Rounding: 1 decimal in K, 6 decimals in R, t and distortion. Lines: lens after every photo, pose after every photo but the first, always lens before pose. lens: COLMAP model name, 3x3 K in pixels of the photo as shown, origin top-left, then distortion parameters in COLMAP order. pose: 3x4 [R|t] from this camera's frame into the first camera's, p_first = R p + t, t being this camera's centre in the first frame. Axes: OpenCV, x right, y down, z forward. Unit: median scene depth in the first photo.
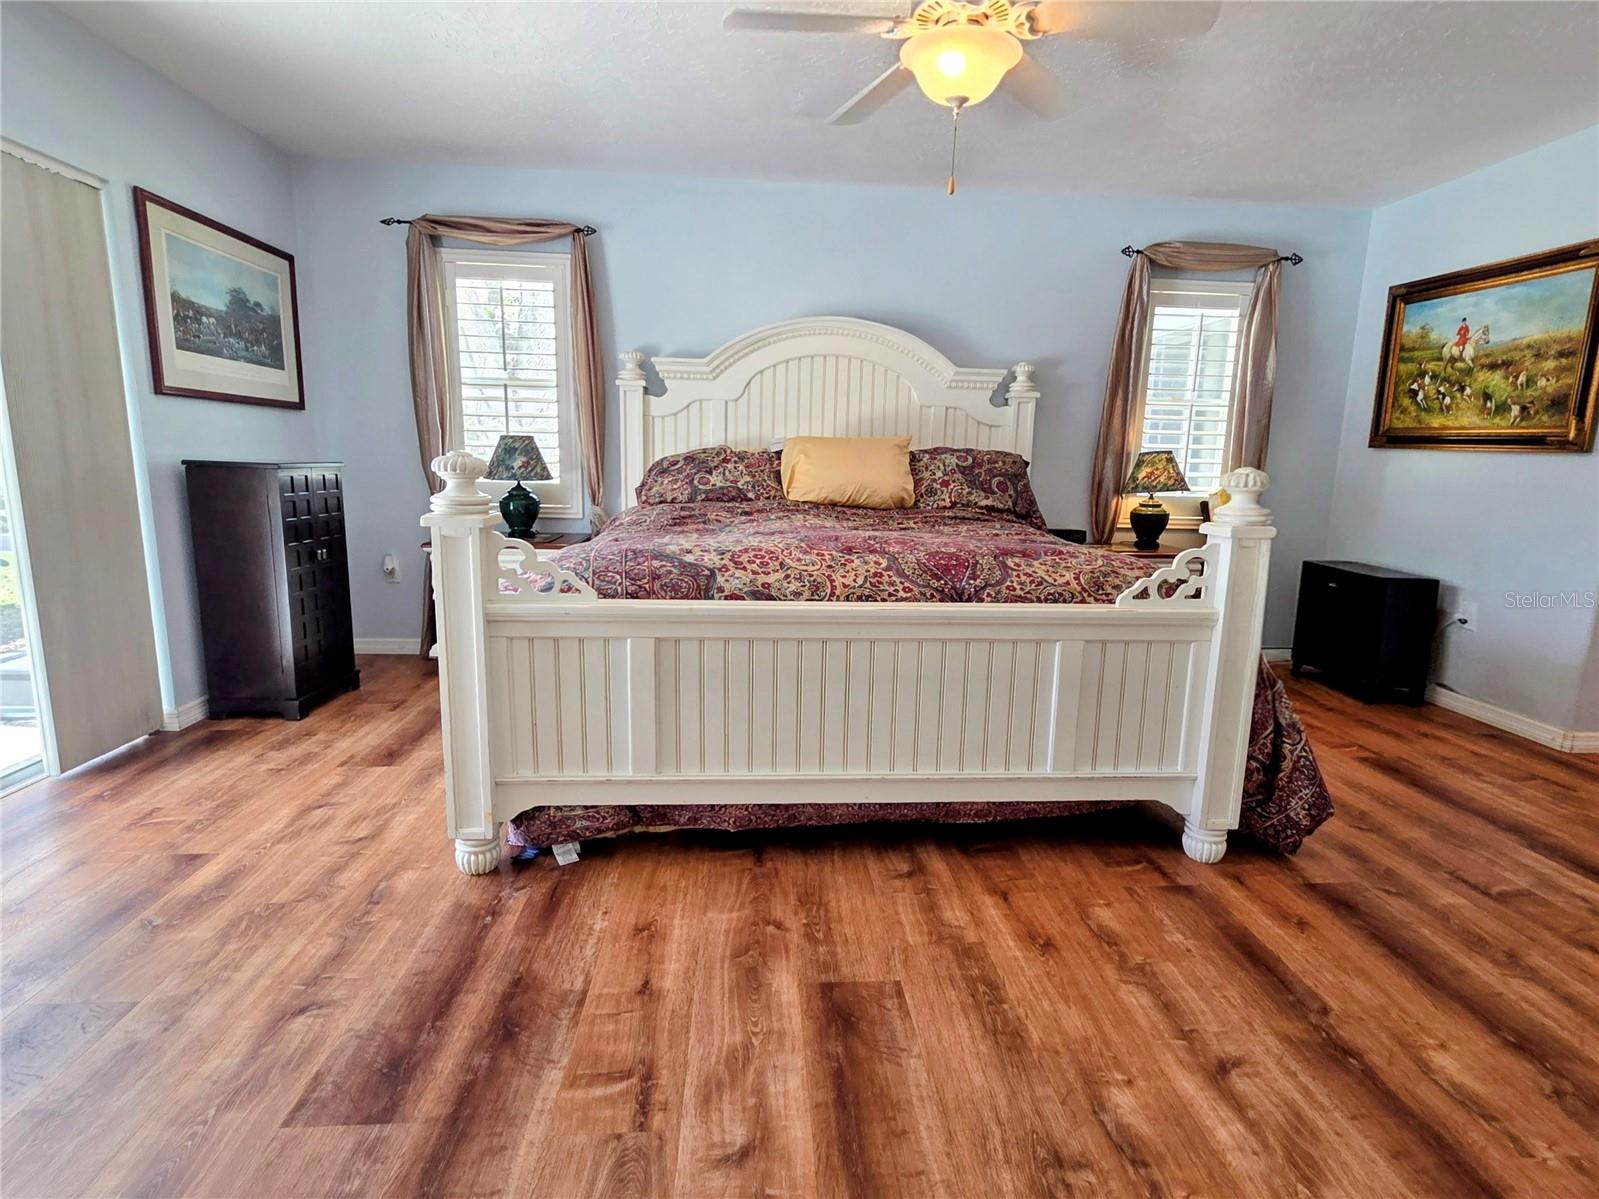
lens RADIAL K [[803.0, 0, 799.5], [0, 803.0, 599.5], [0, 0, 1]] dist [0.004307, 0.000188]
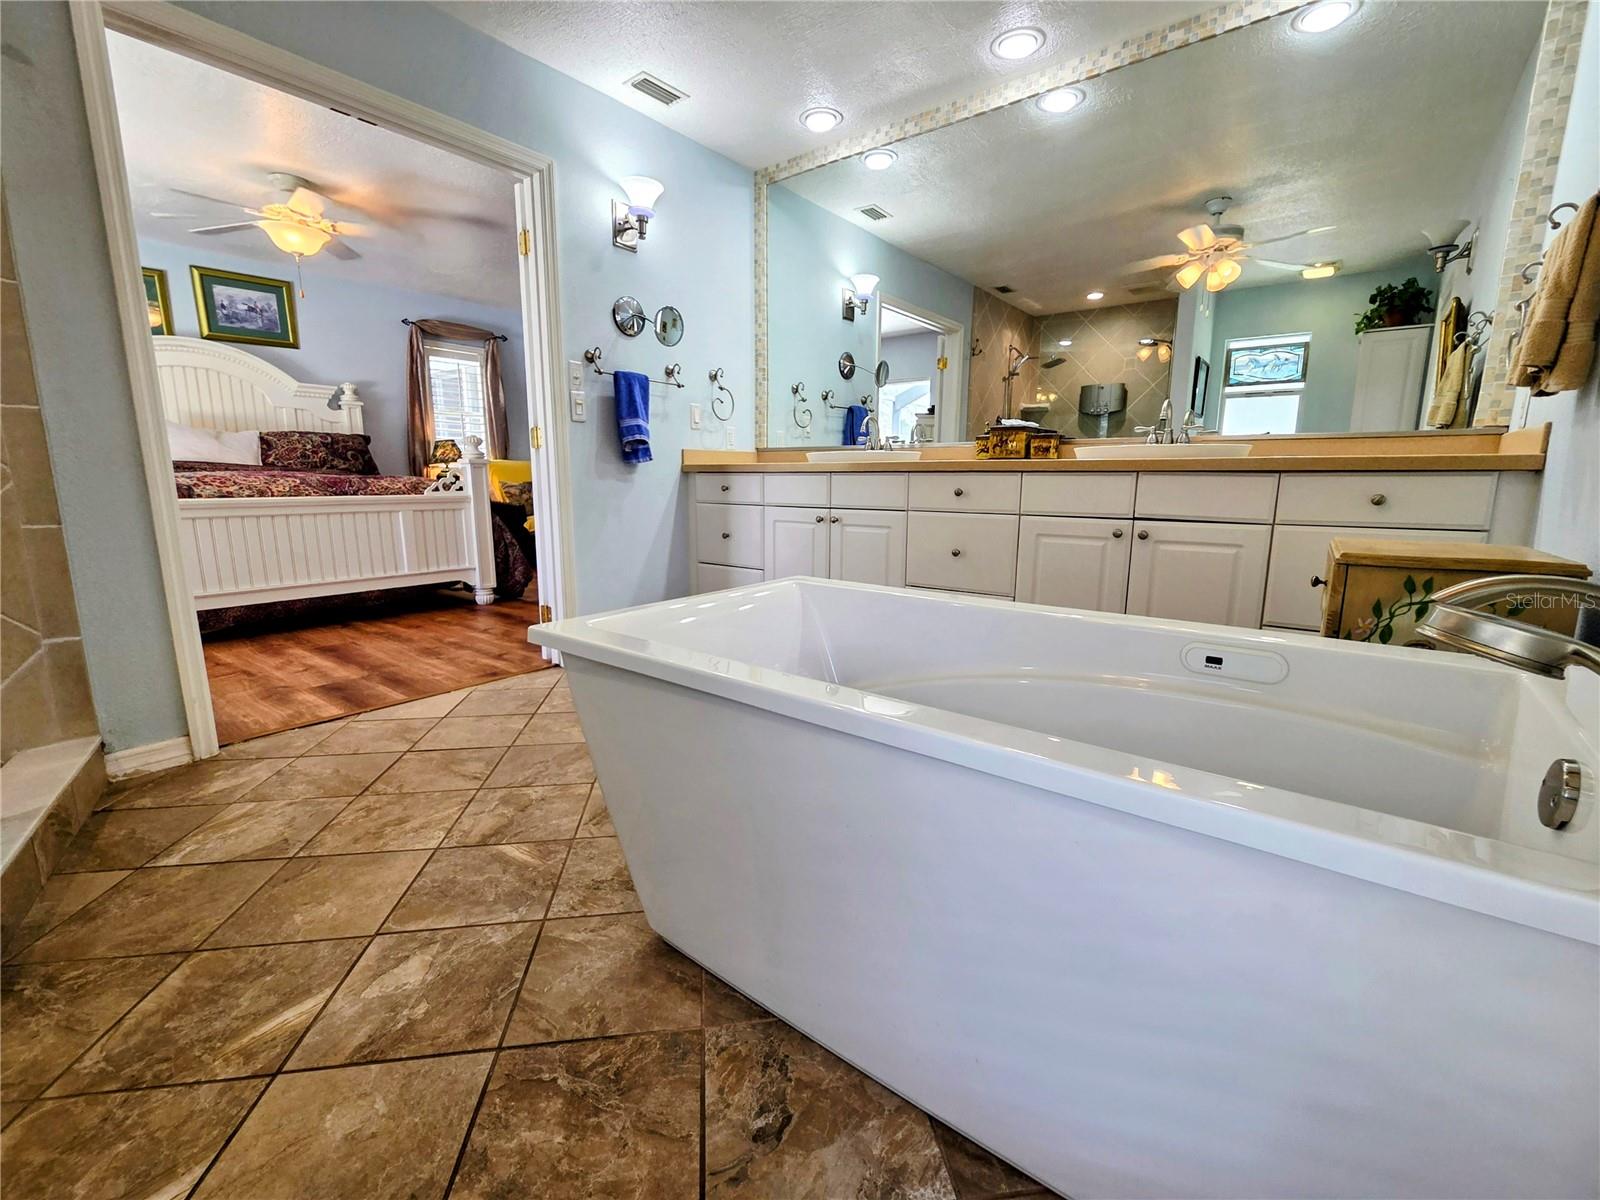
lens RADIAL K [[696.9, 0, 795.8], [0, 696.9, 608.9], [0, 0, 1]] dist [0.001869, 0.000115]
pose [[0.671031, -0.155918, 0.724850, -0.252264], [0.142596, 0.986527, 0.080198, 0.207371], [-0.727588, 0.049545, 0.684223, -0.722291]]
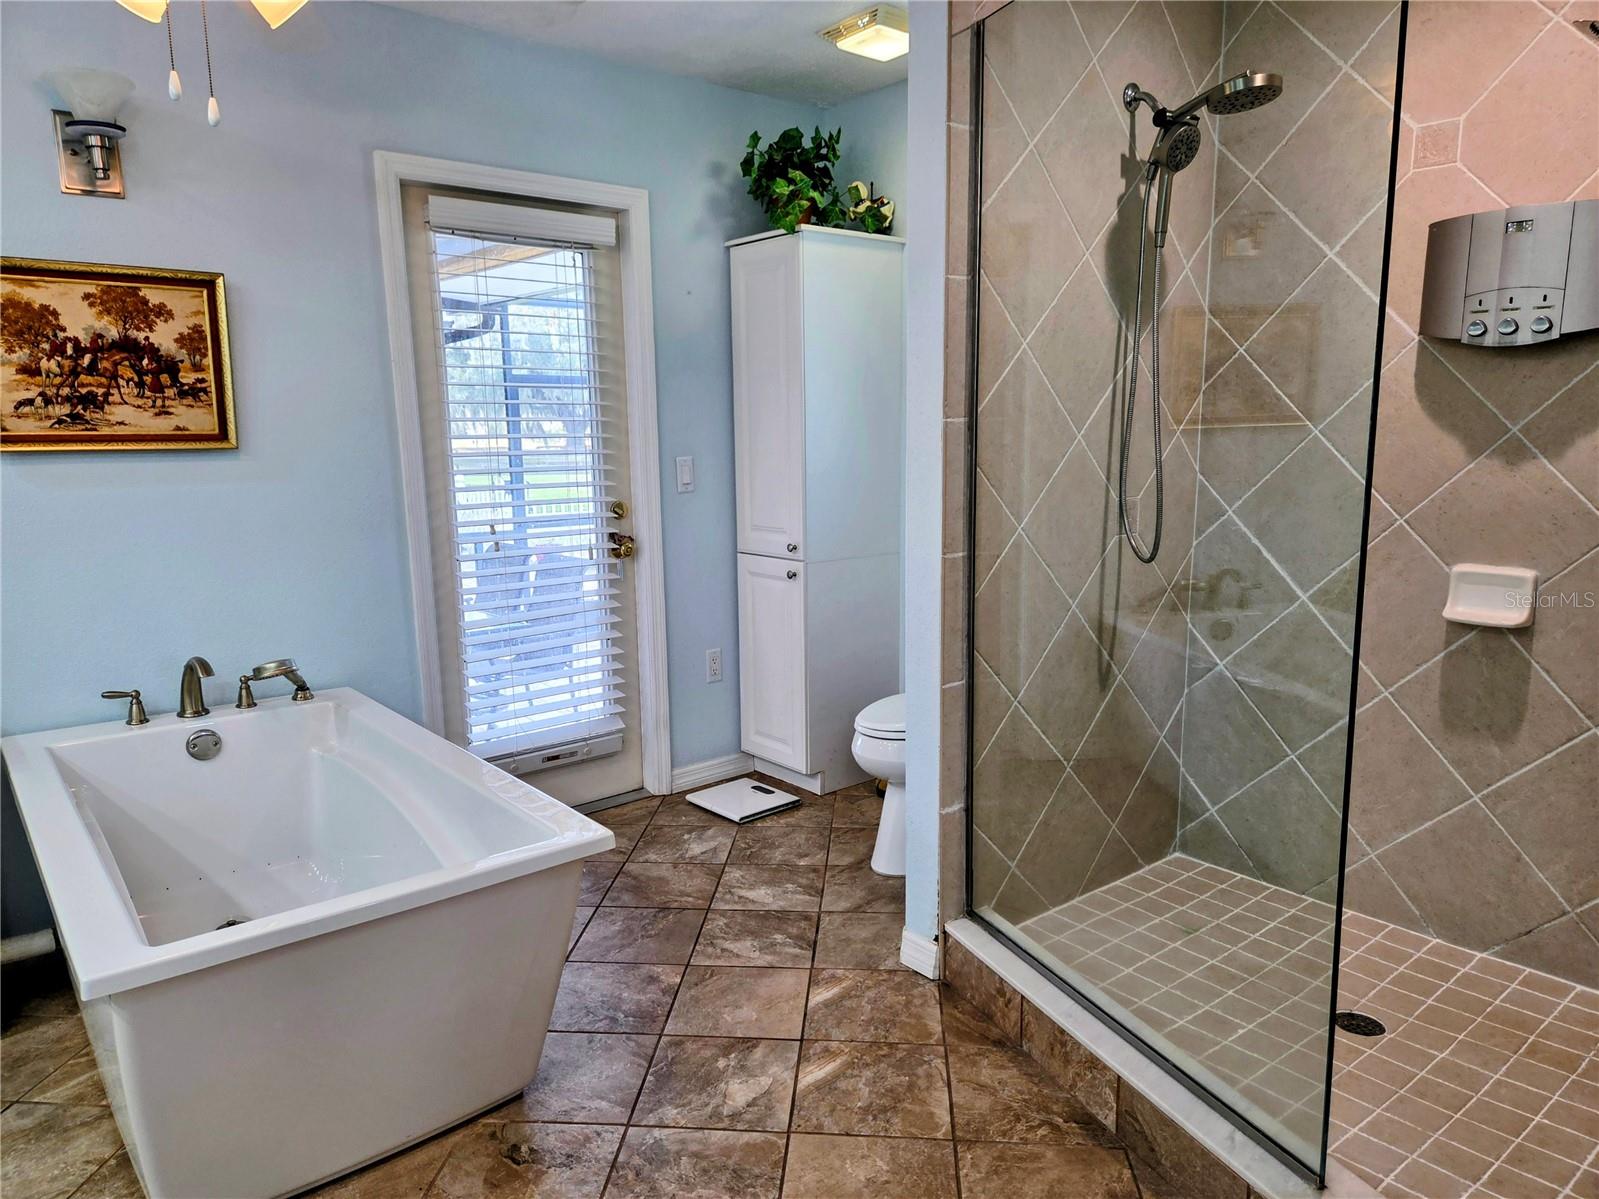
lens RADIAL K [[1080.7, 0, 802.4], [0, 1080.7, 610.1], [0, 0, 1]] dist [0.105011, -0.096008]
pose [[-0.807202, 0.089965, -0.583379, 0.178204], [-0.111891, 0.947078, 0.300873, -0.082674], [0.579573, 0.308140, -0.754417, 0.117838]]
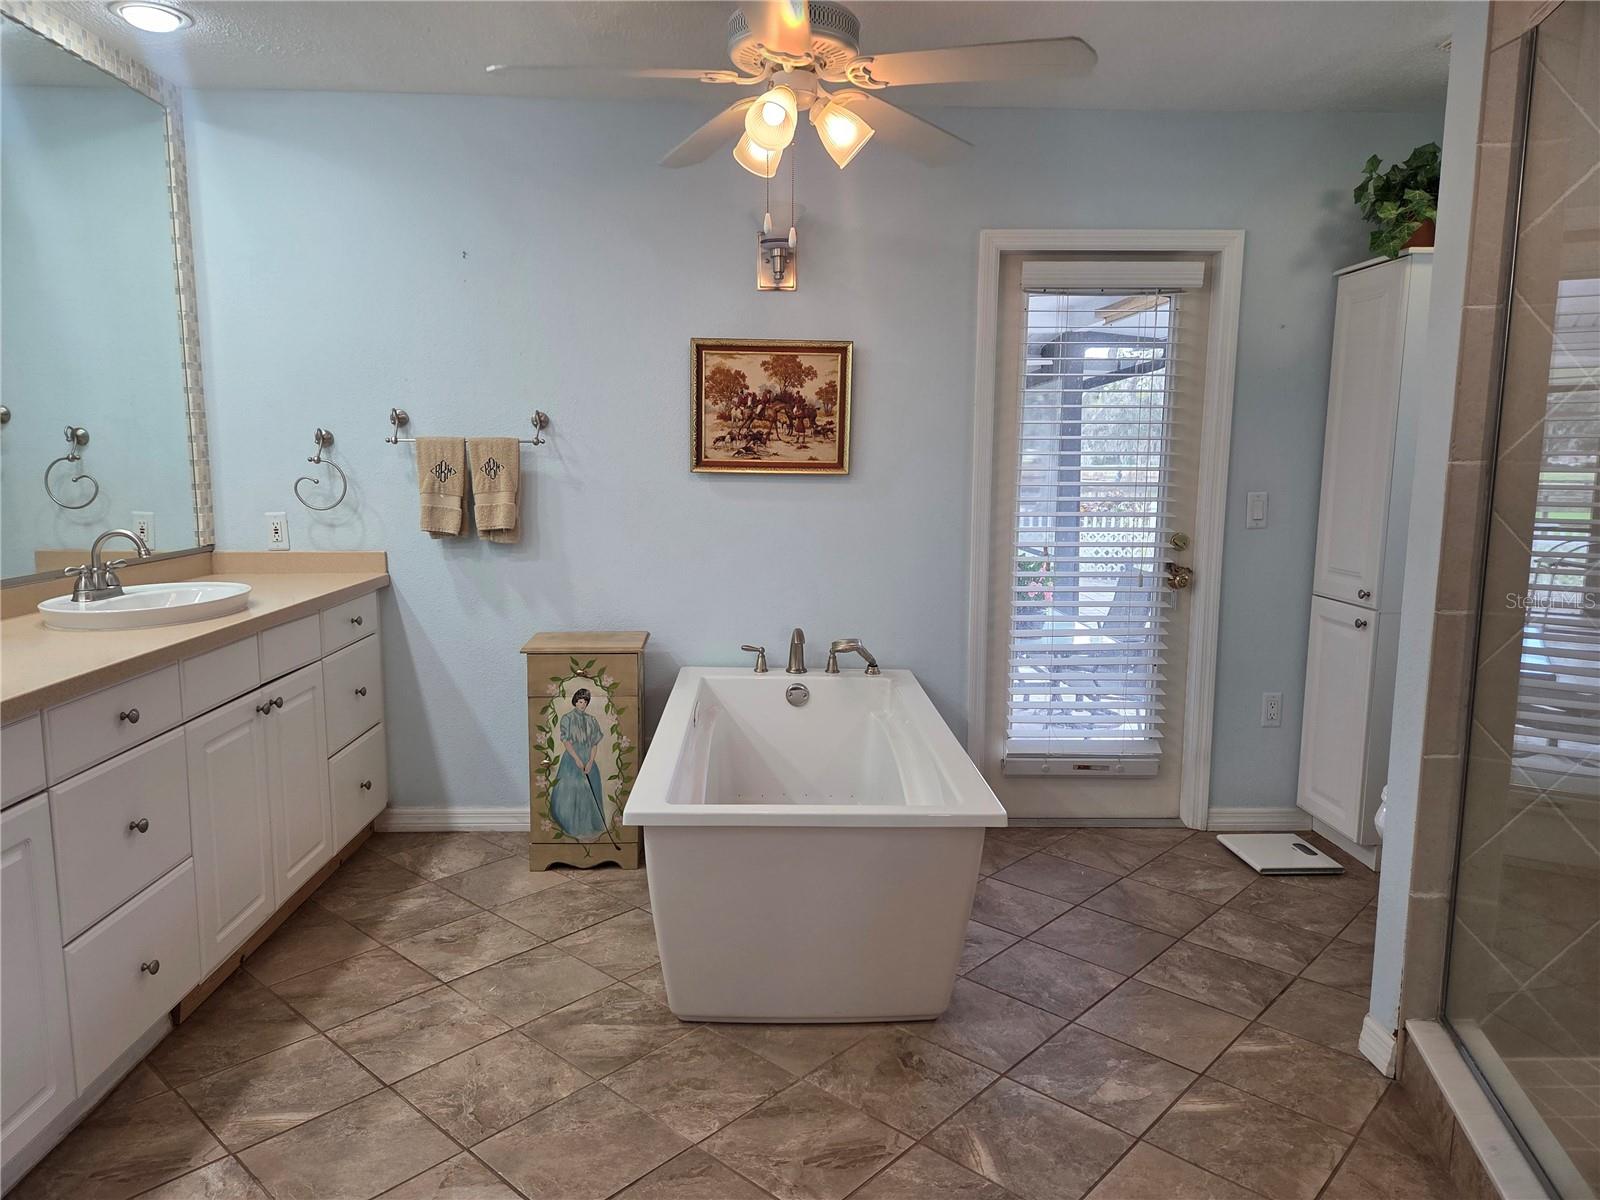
lens RADIAL K [[1081.3, 0, 802.9], [0, 1081.3, 610.6], [0, 0, 1]] dist [0.105011, -0.096008]
pose [[-0.999299, -0.033149, 0.017372, 0.044667], [-0.025756, 0.945919, 0.323378, -0.117196], [-0.027152, 0.322704, -0.946110, 0.259617]]
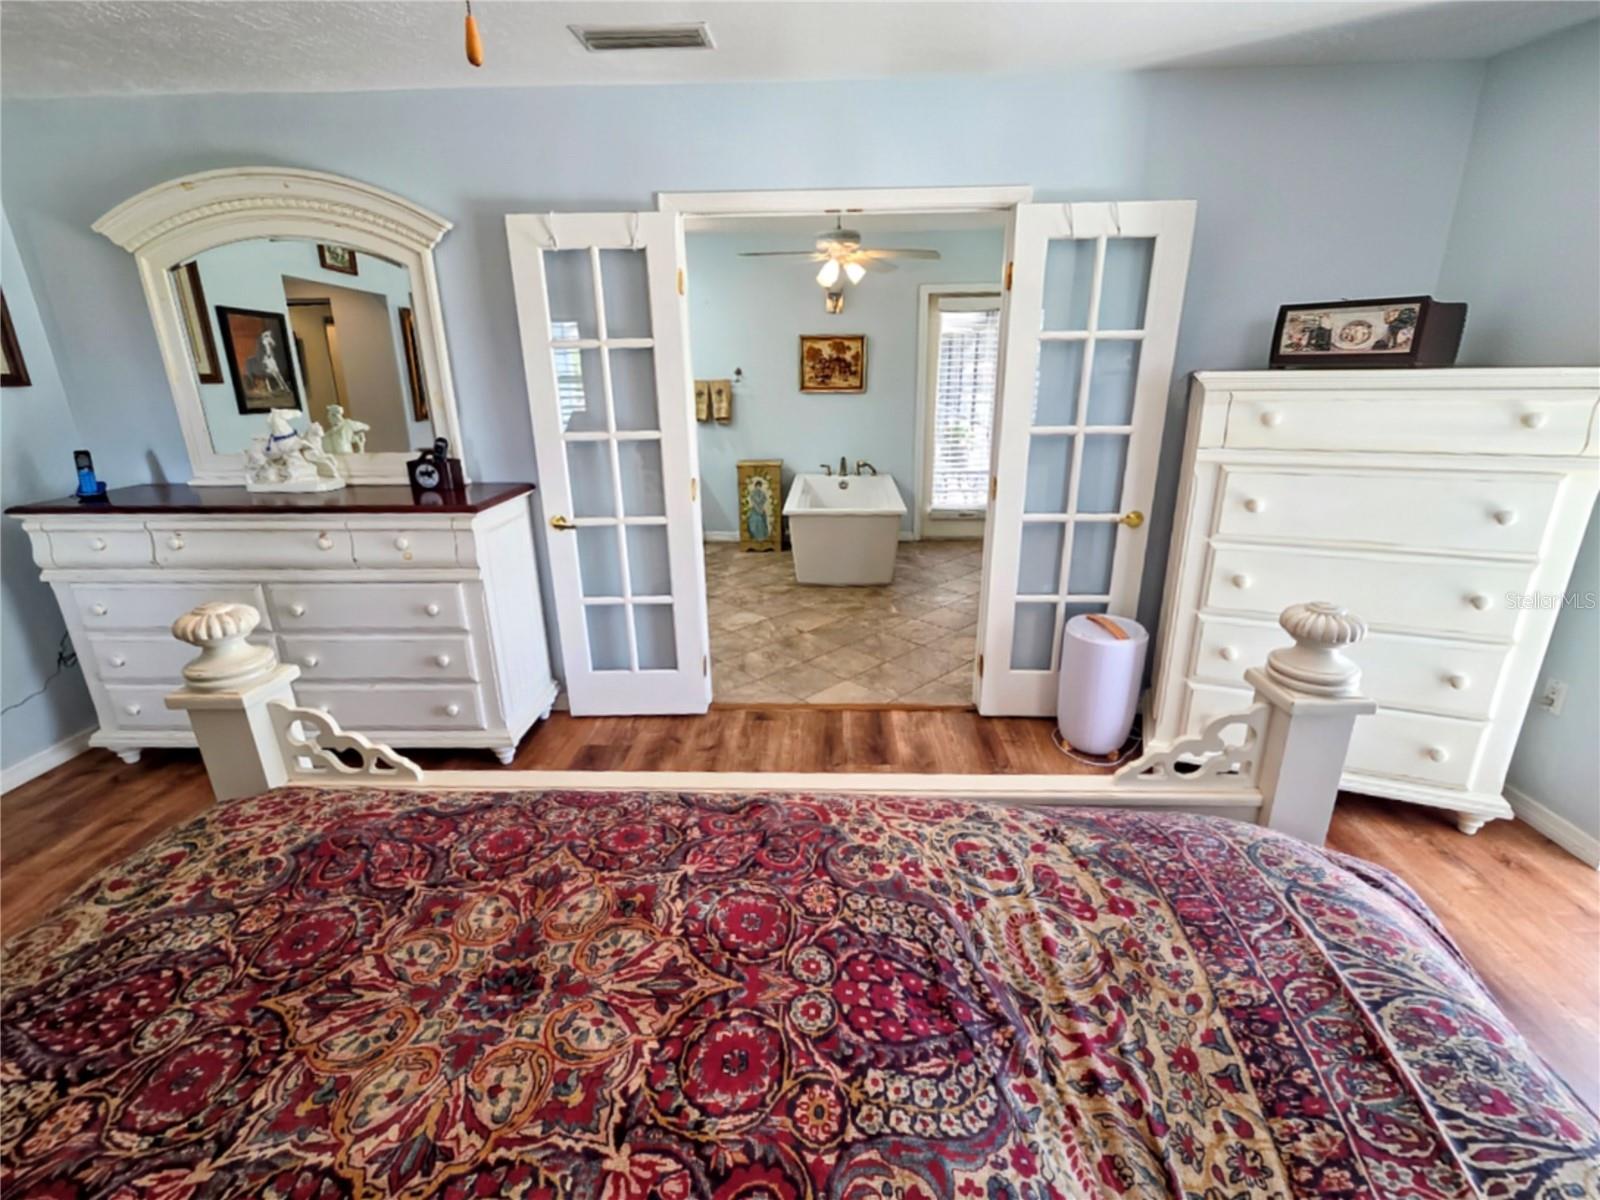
lens RADIAL K [[729.9, 0, 800.0], [0, 729.9, 600.0], [0, 0, 1]] dist [0.000273, 0.000030]
pose [[-0.994460, -0.039968, 0.097222, -0.013706], [0.012072, 0.875351, 0.483338, -0.307943], [-0.104422, 0.481834, -0.870019, 0.974469]]
